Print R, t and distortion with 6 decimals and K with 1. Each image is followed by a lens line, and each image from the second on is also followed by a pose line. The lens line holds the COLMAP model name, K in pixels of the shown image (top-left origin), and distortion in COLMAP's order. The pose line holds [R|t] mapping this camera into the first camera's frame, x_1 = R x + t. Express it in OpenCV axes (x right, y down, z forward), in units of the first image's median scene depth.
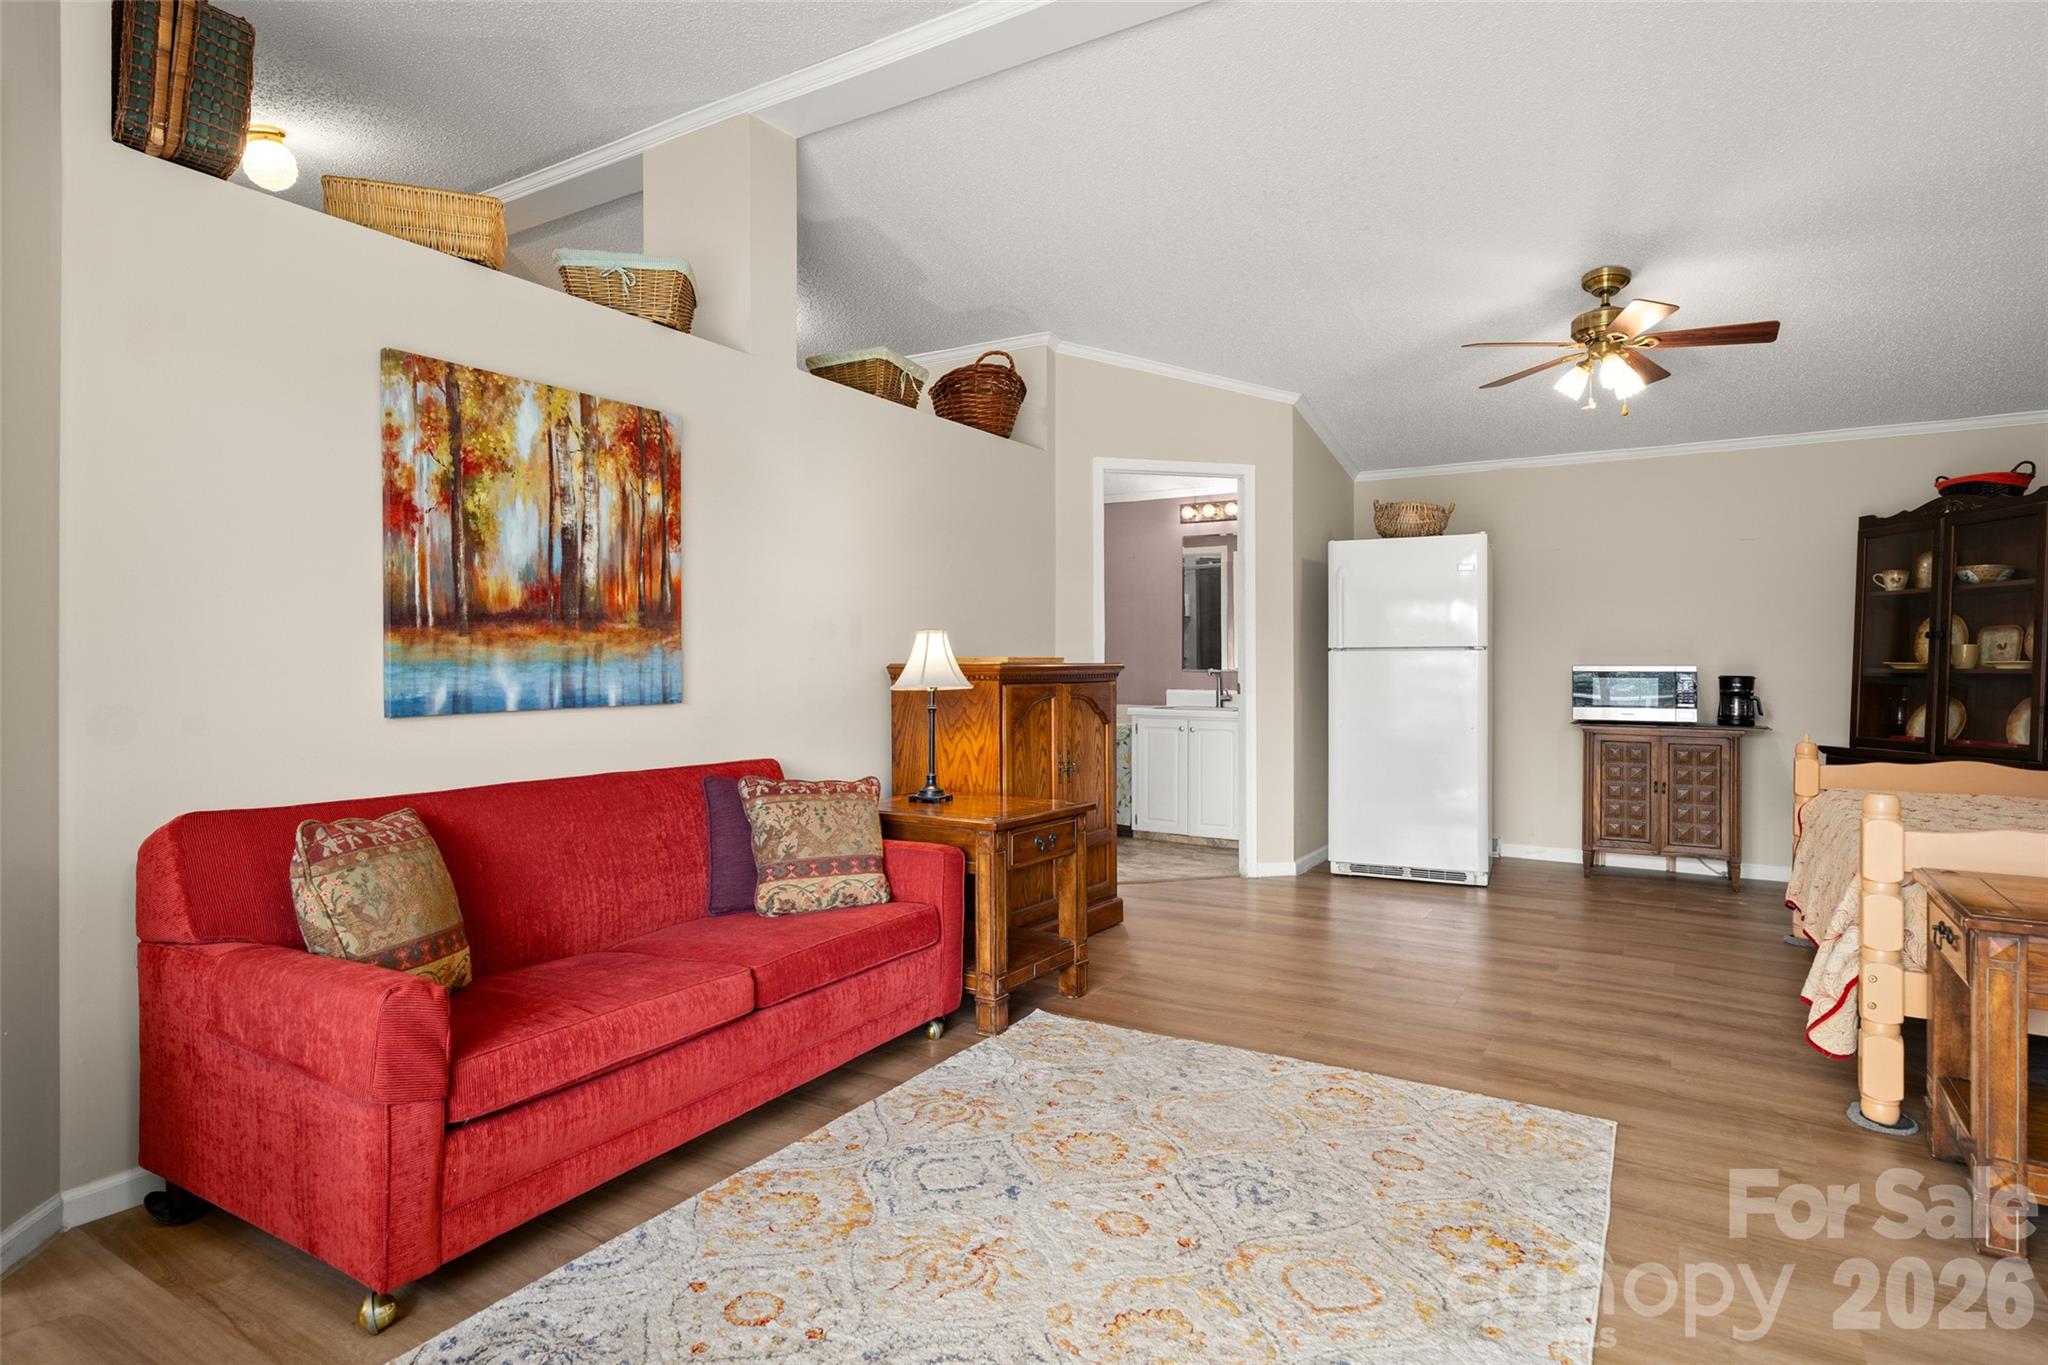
lens RADIAL K [[1095.0, 0, 956.1], [0, 1095.0, 673.8], [0, 0, 1]] dist [-0.002451, 0.001262]
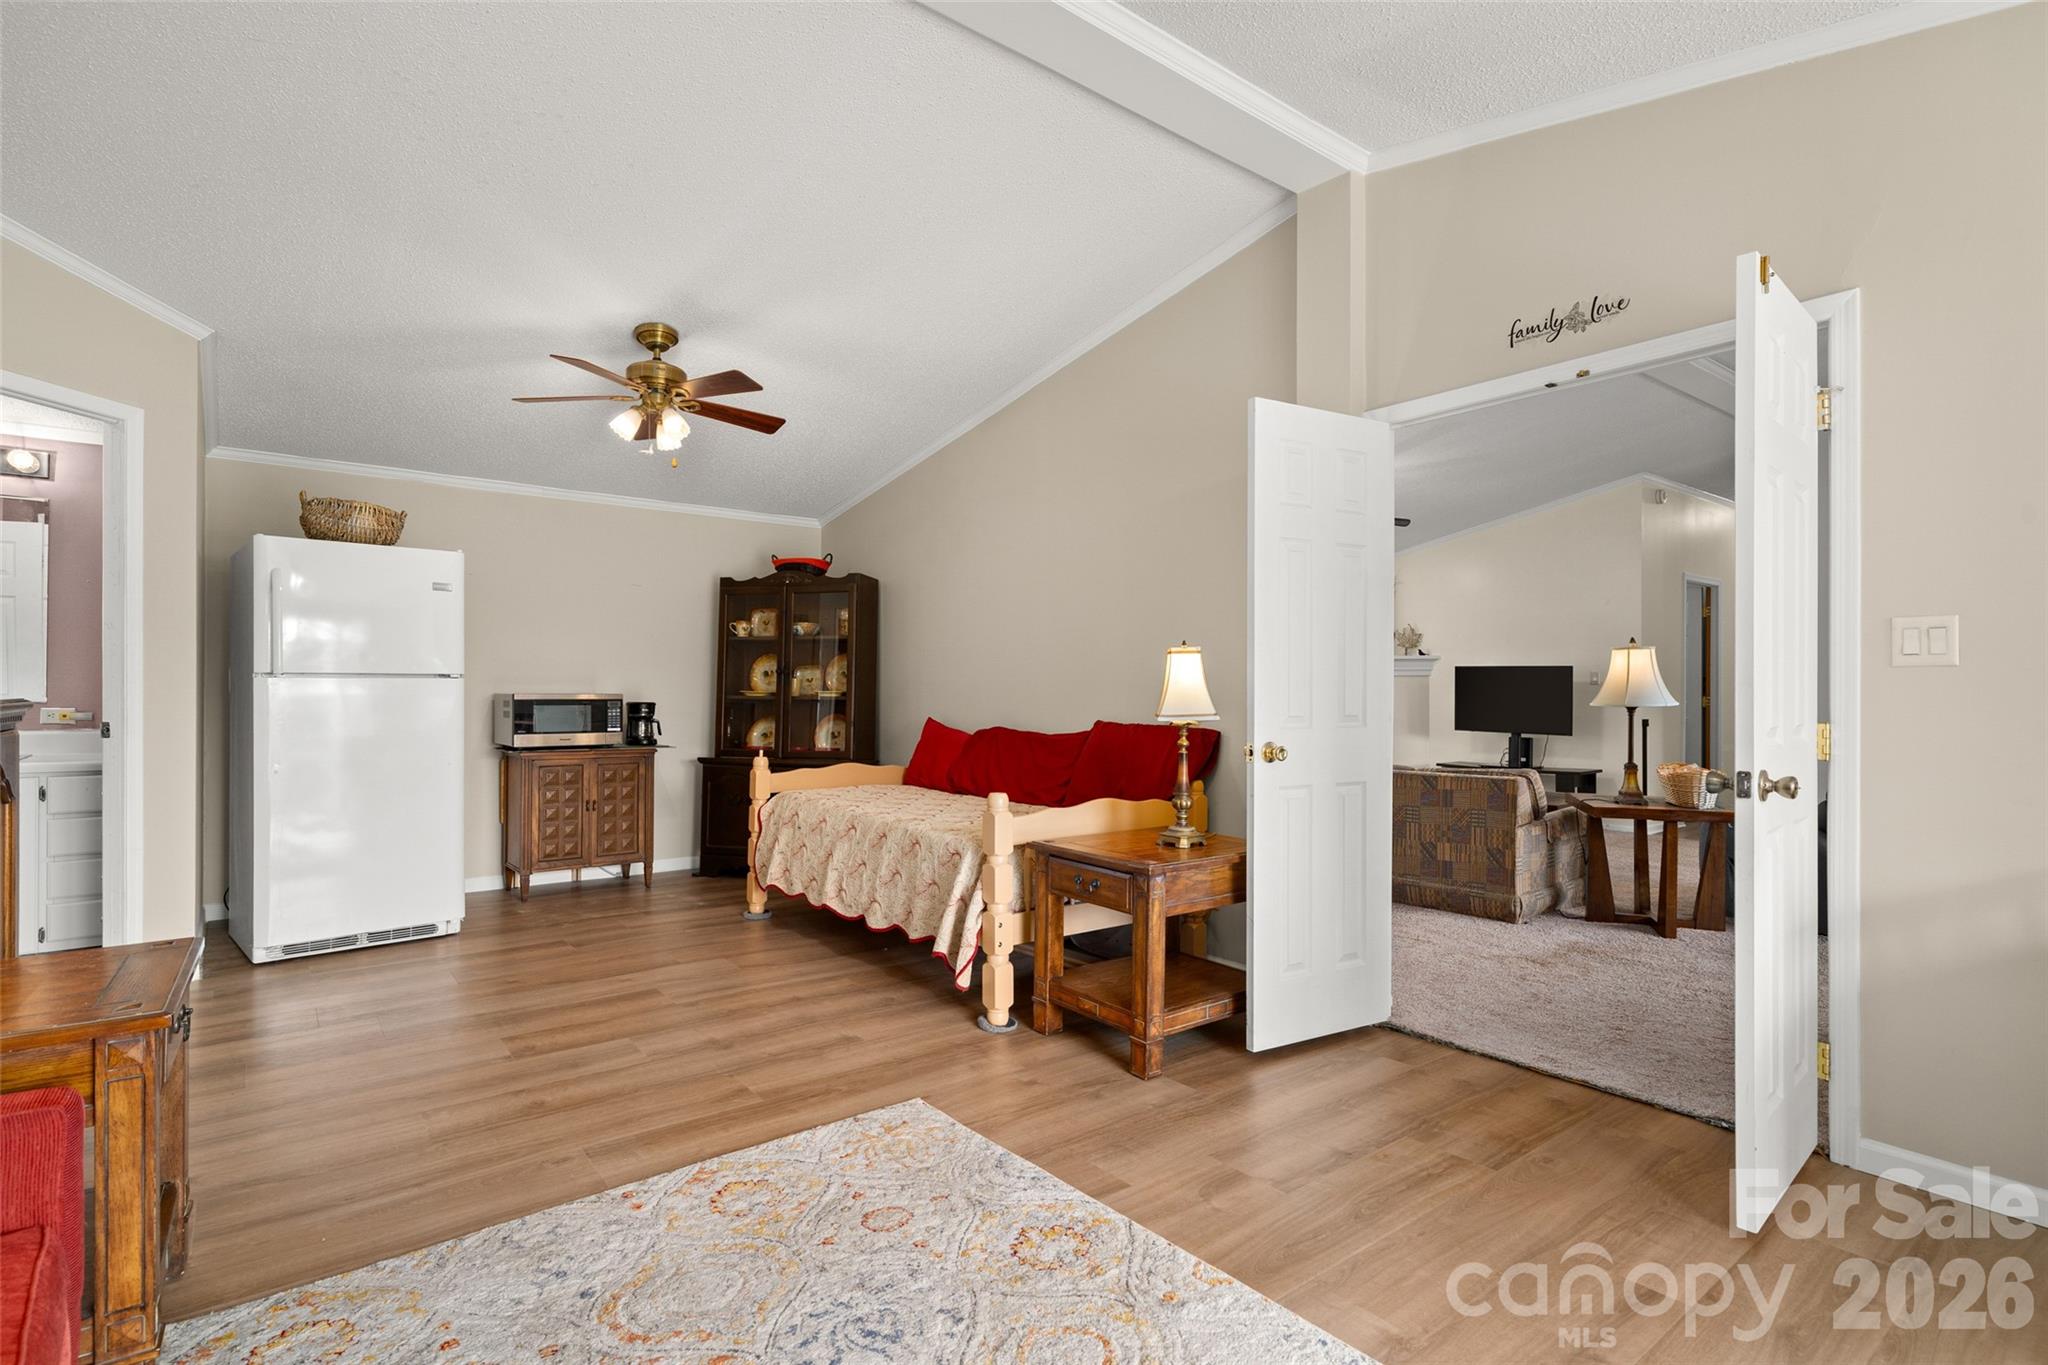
lens RADIAL K [[1002.8, 0, 1089.7], [0, 1002.8, 681.8], [0, 0, 1]] dist [0.002419, -0.000170]
pose [[0.294517, 0.007852, 0.955614, -0.188705], [0.002149, 0.999958, -0.008879, -0.010562], [-0.955644, 0.004669, 0.294488, 0.270195]]
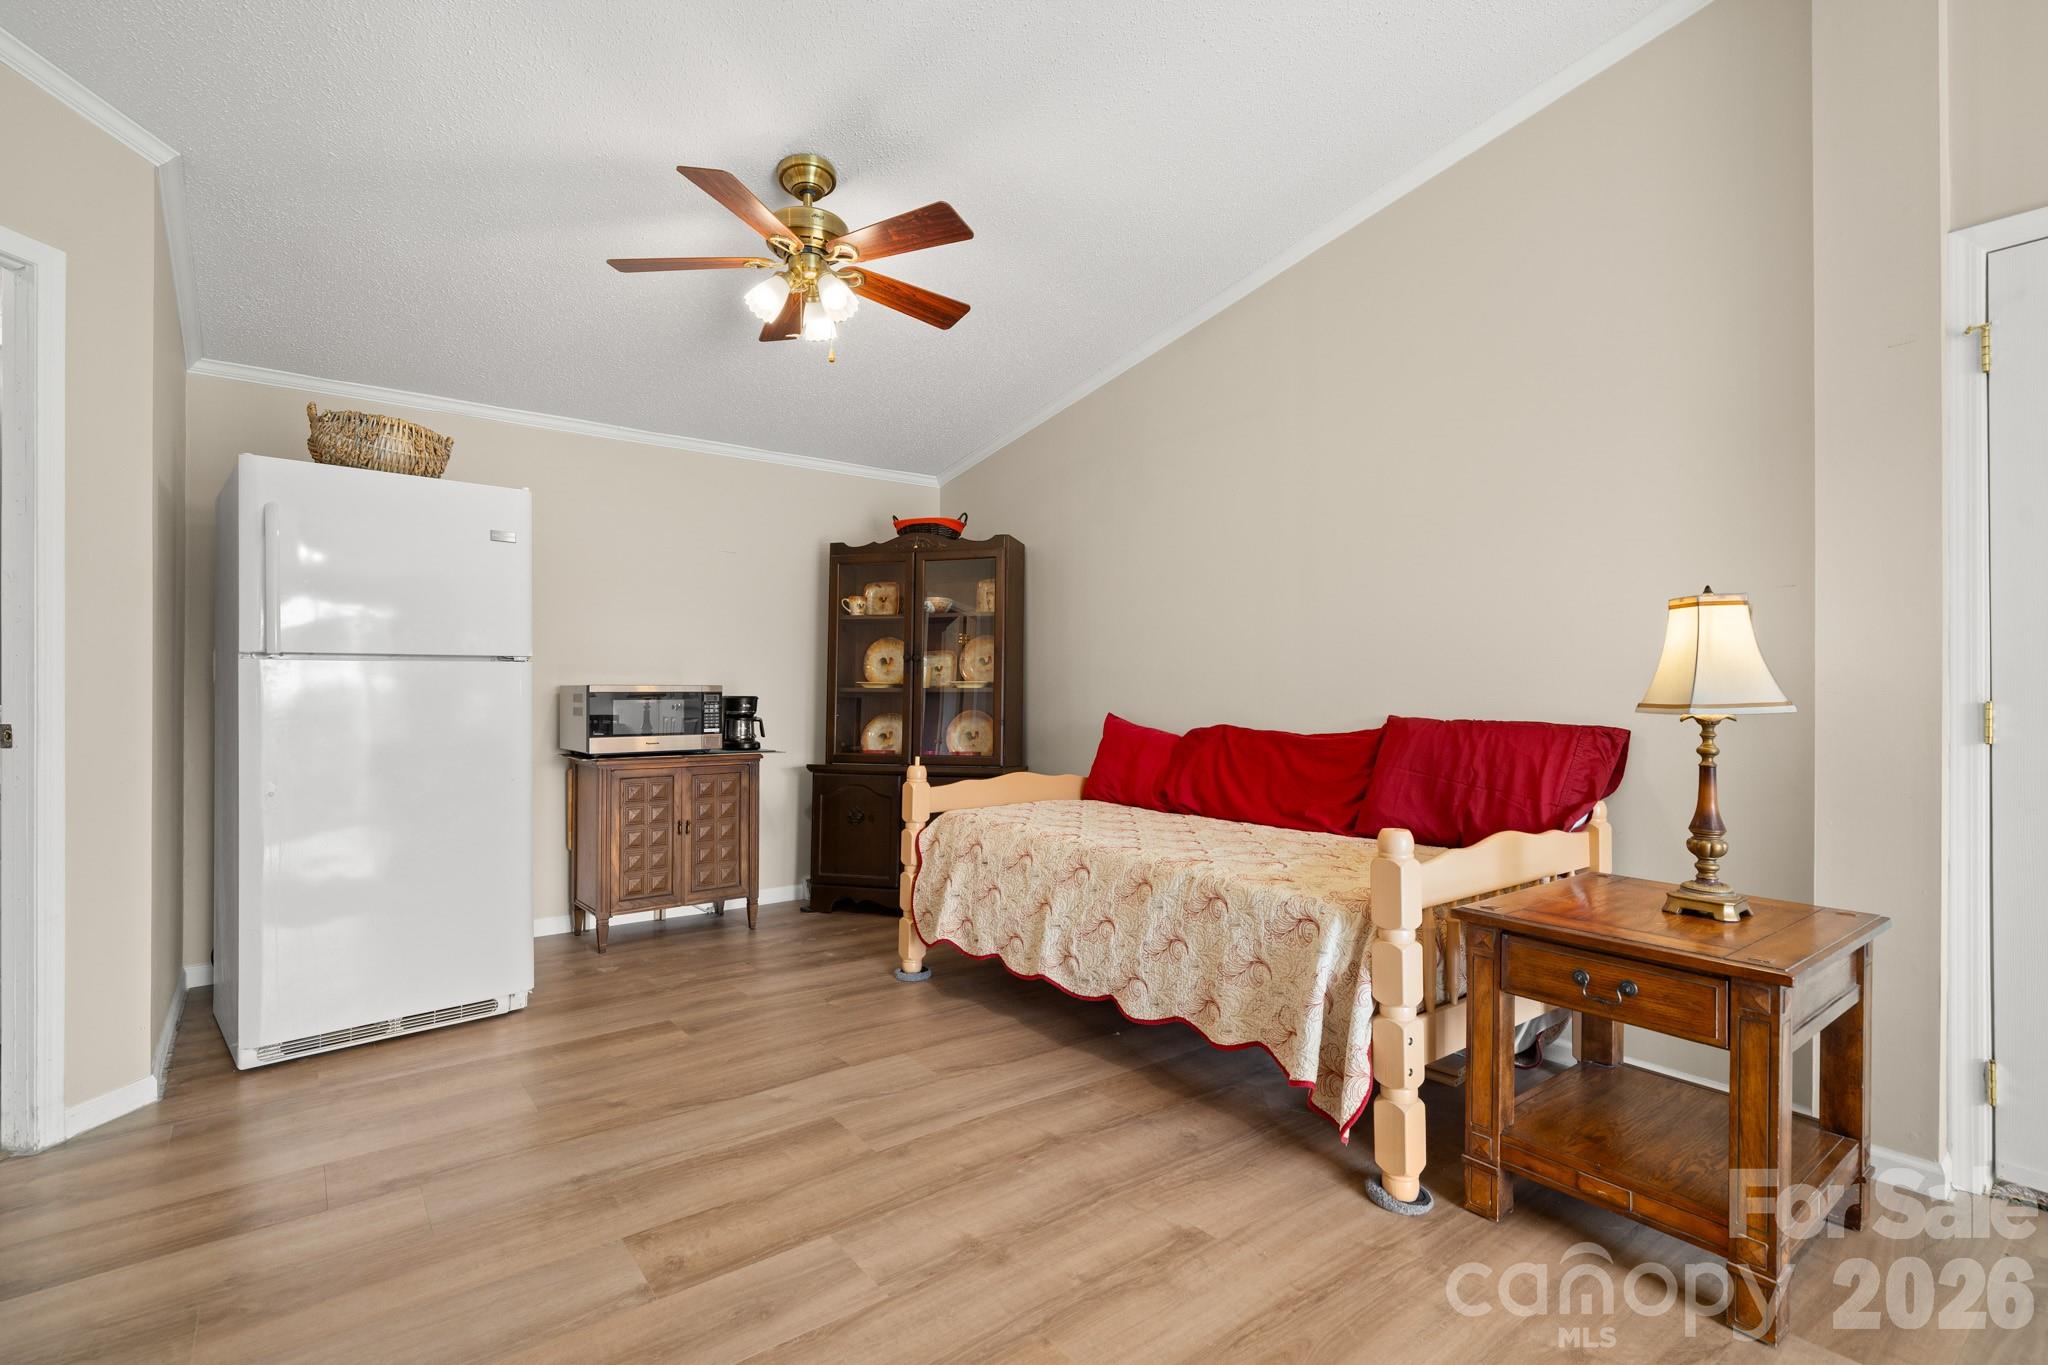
lens RADIAL K [[1002.8, 0, 1109.0], [0, 1002.8, 671.7], [0, 0, 1]] dist [0.002419, -0.000170]
pose [[0.299248, 0.012672, 0.954091, -0.002358], [0.007634, 0.999848, -0.015674, -0.002958], [-0.954145, 0.011974, 0.299106, 0.522350]]
